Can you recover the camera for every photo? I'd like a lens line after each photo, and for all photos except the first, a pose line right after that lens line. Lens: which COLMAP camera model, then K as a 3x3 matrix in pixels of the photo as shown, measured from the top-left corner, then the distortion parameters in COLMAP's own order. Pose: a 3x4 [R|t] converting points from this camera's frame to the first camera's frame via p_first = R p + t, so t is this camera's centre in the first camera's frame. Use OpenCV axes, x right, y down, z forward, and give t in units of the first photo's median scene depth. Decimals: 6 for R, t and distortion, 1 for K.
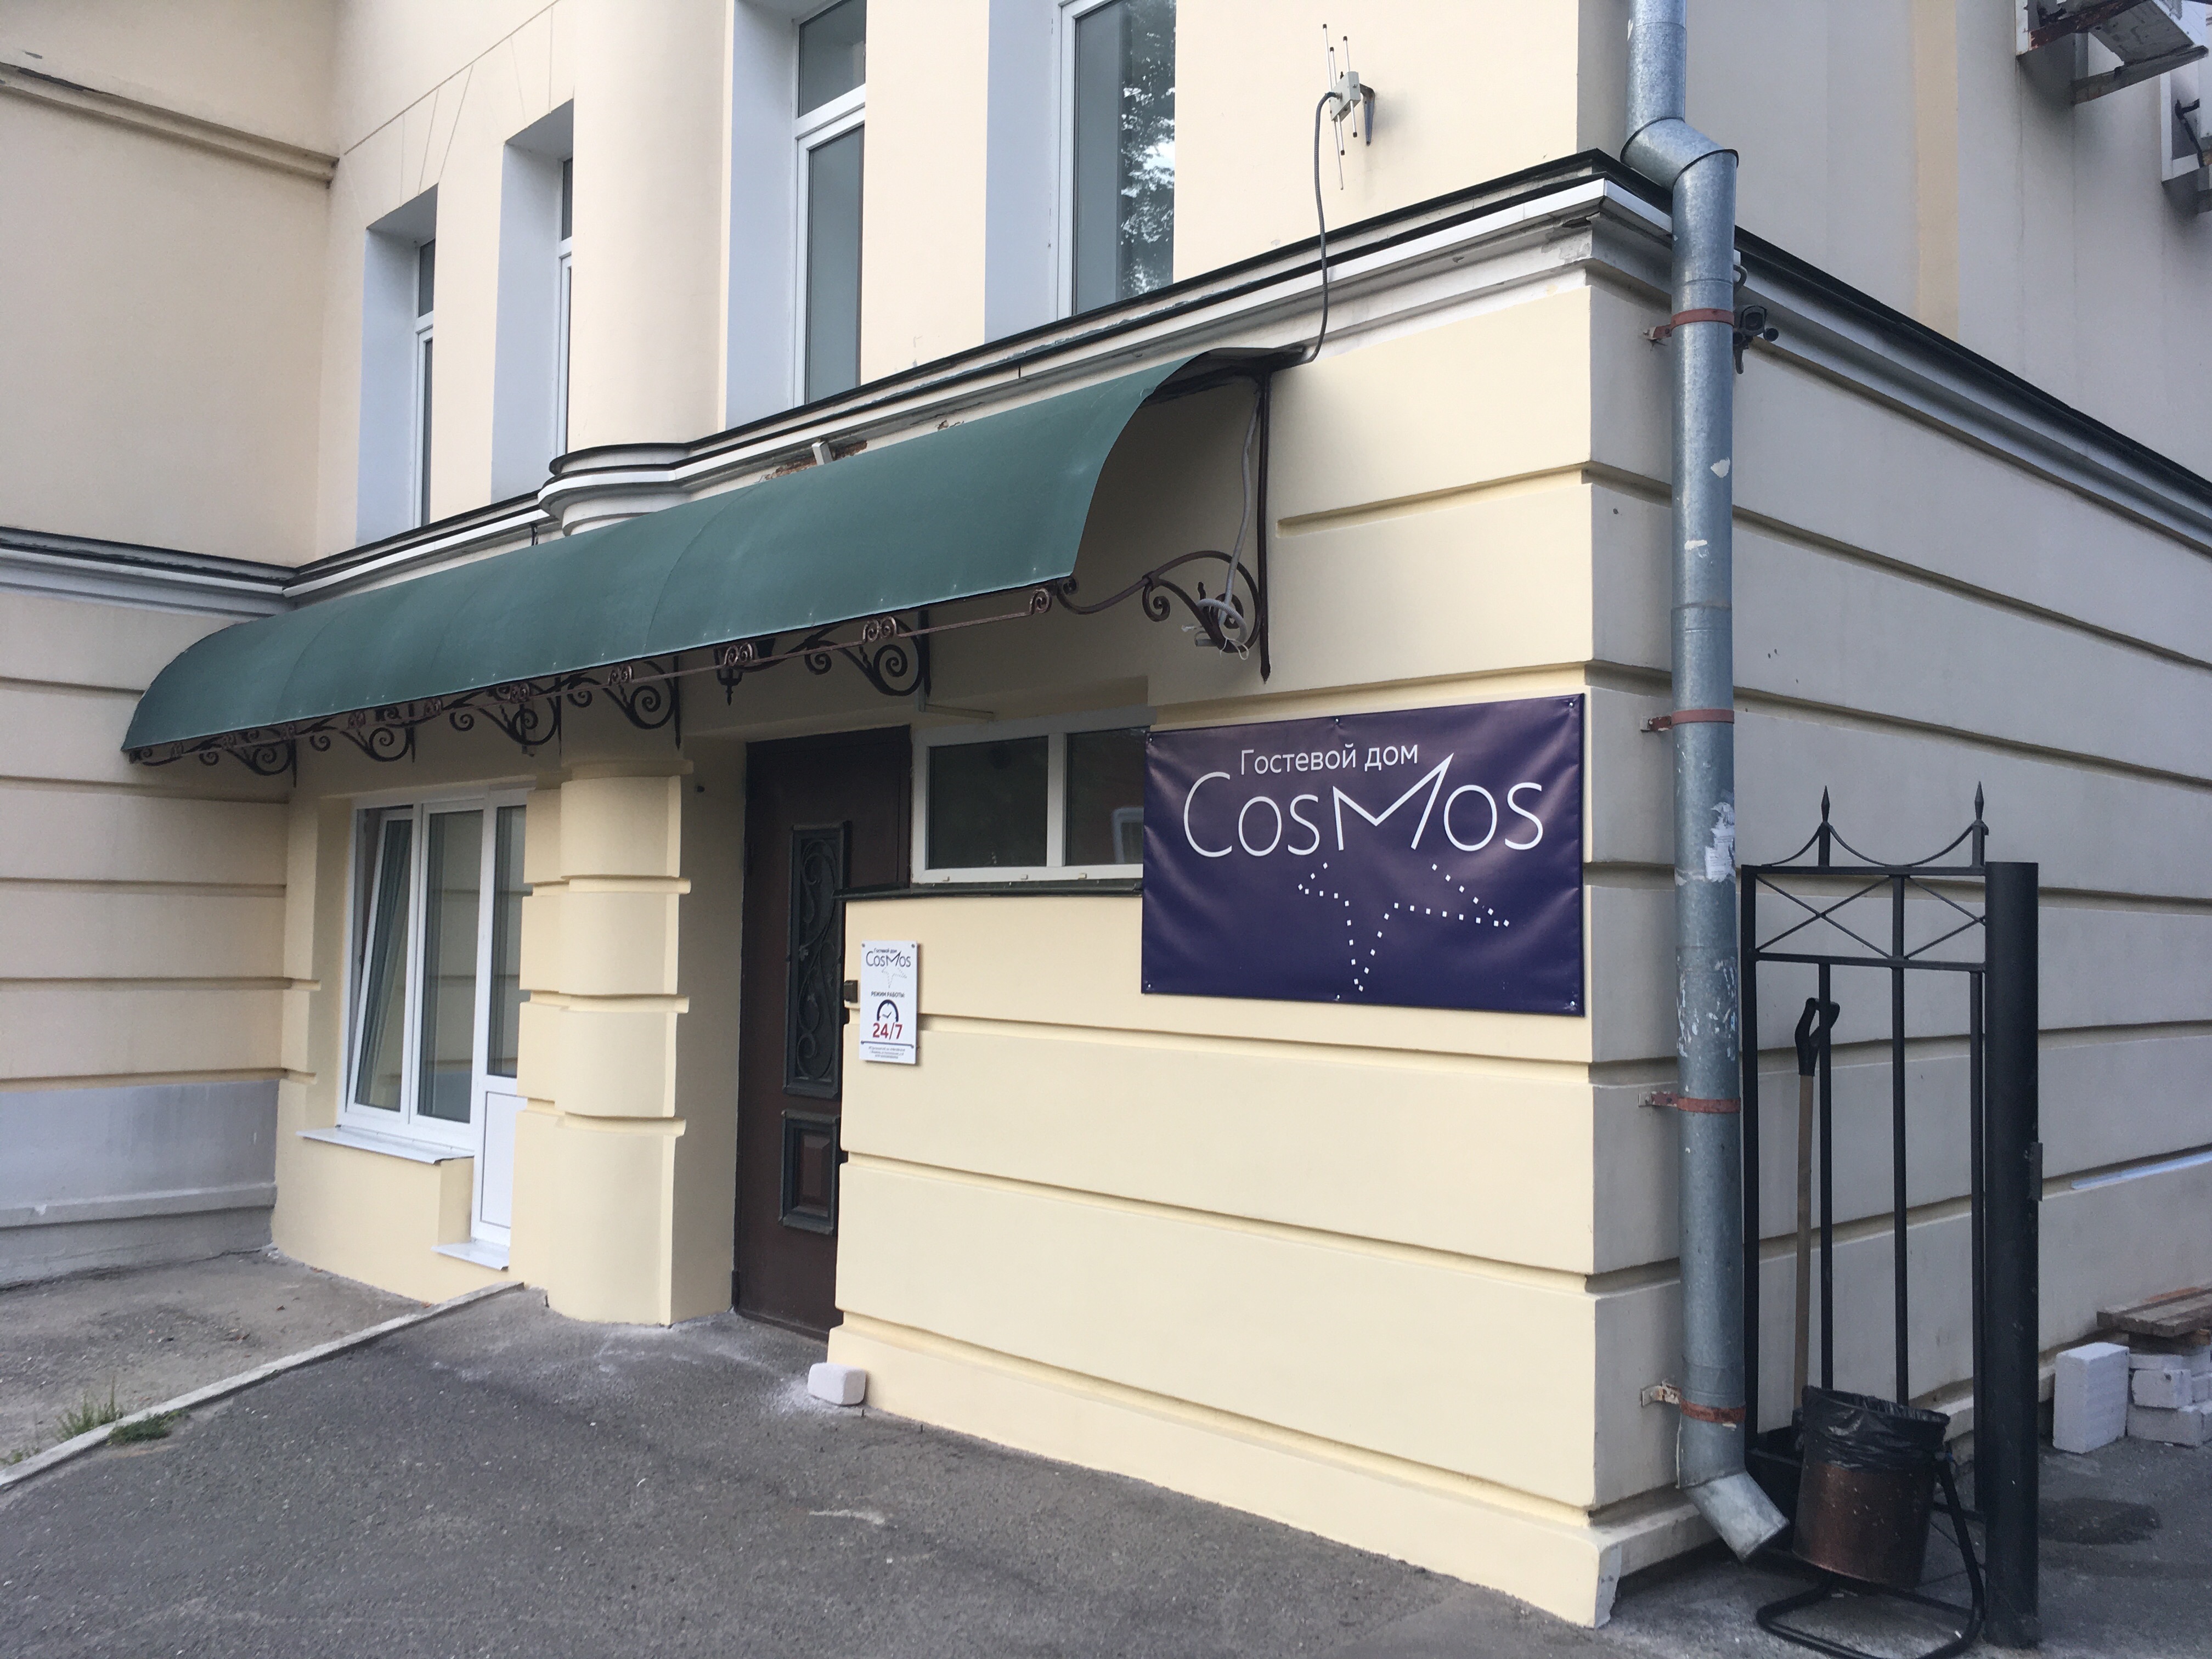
lens RADIAL K [[1880.8, 0, 1104.1], [0, 1880.8, 834.6], [0, 0, 1]] dist [0.058473, -0.057015]
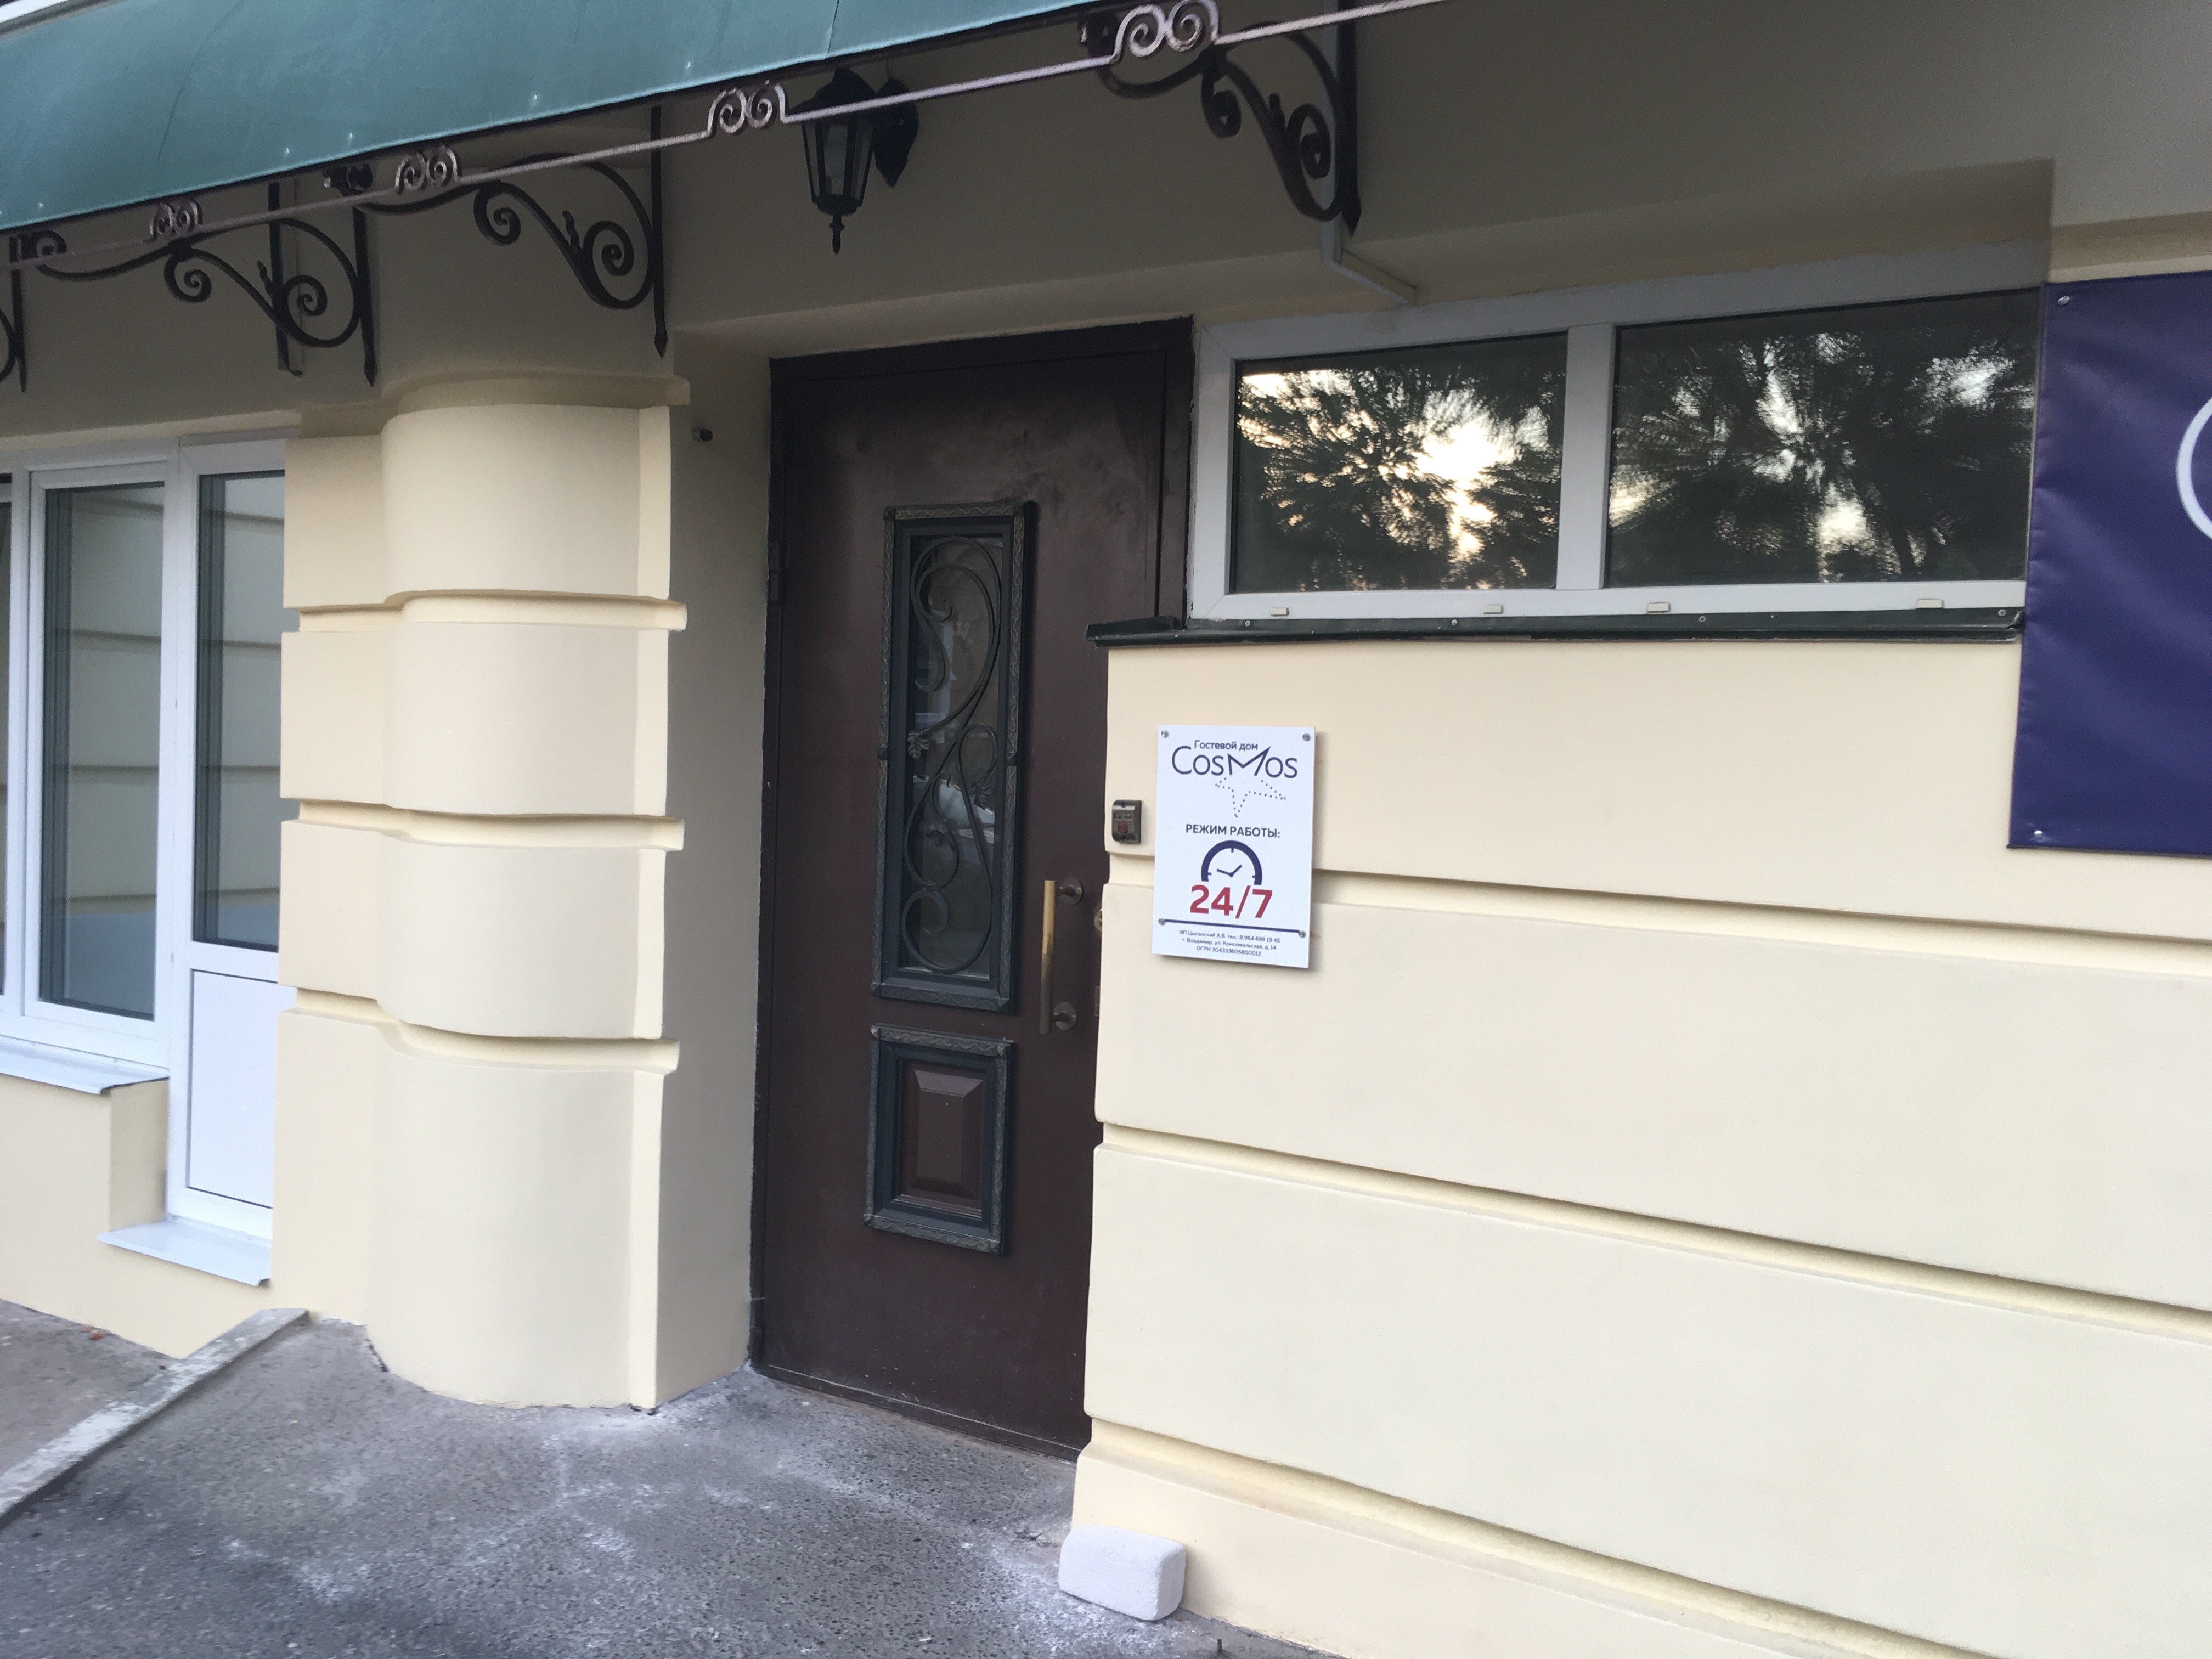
lens RADIAL K [[1880.8, 0, 1111.1], [0, 1880.8, 833.1], [0, 0, 1]] dist [0.058473, -0.057015]
pose [[0.968823, 0.007037, 0.247653, -0.244580], [-0.033555, 0.994113, 0.103019, 0.030336], [-0.245470, -0.108118, 0.963356, 0.461137]]
